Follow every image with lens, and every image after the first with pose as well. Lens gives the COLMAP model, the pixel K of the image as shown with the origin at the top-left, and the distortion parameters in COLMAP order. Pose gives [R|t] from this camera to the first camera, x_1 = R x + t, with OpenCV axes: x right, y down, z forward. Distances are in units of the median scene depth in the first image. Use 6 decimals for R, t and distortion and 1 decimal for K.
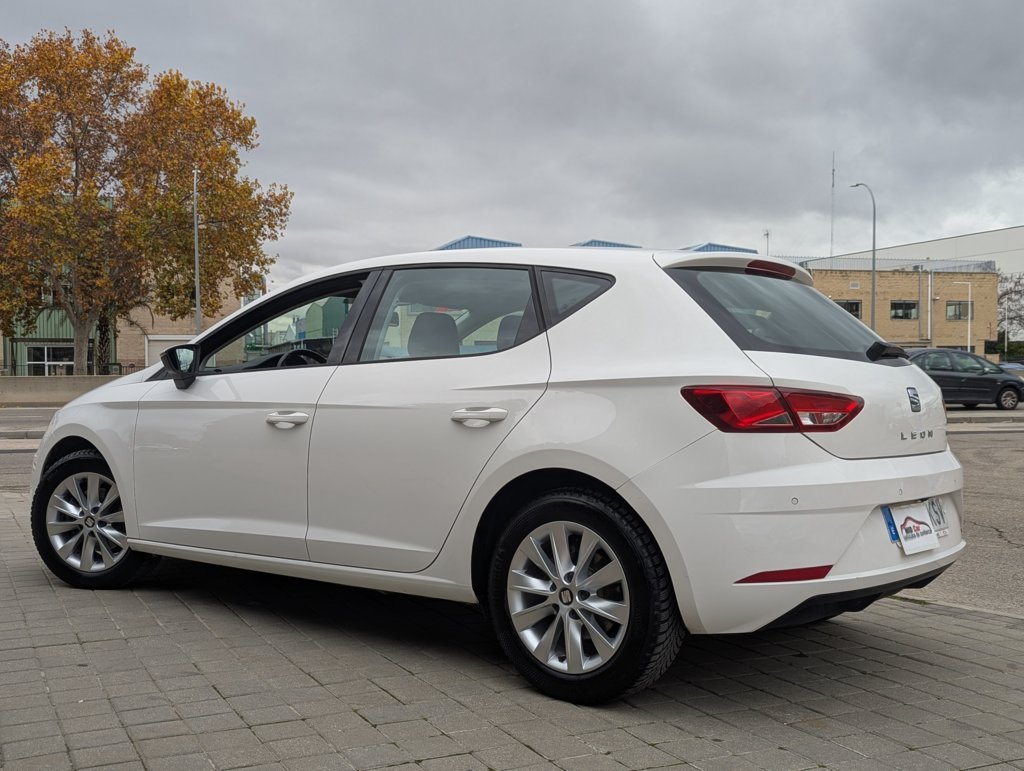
lens RADIAL K [[1110.9, 0, 520.0], [0, 1110.9, 388.5], [0, 0, 1]] dist [0.034606, -0.045744]
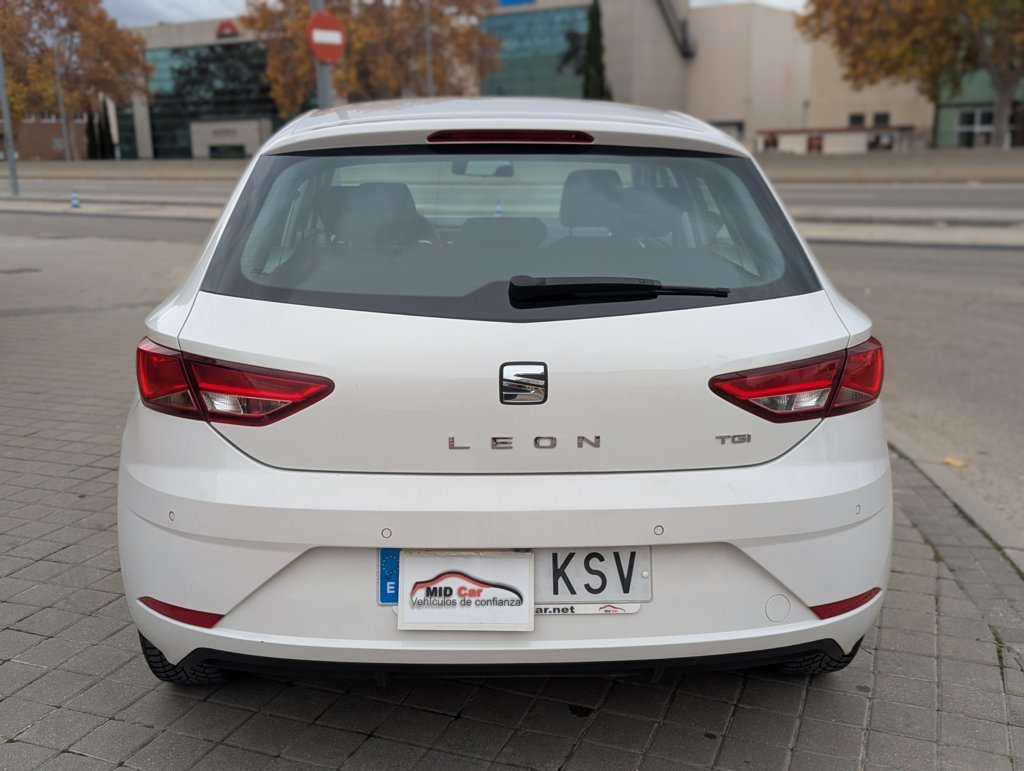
lens RADIAL K [[1110.9, 0, 520.0], [0, 1110.9, 388.5], [0, 0, 1]] dist [0.034606, -0.045744]
pose [[0.661326, 0.152461, -0.734441, 0.822423], [0.007157, 0.977799, 0.209423, -0.114981], [0.750065, -0.143753, 0.645552, 0.652372]]
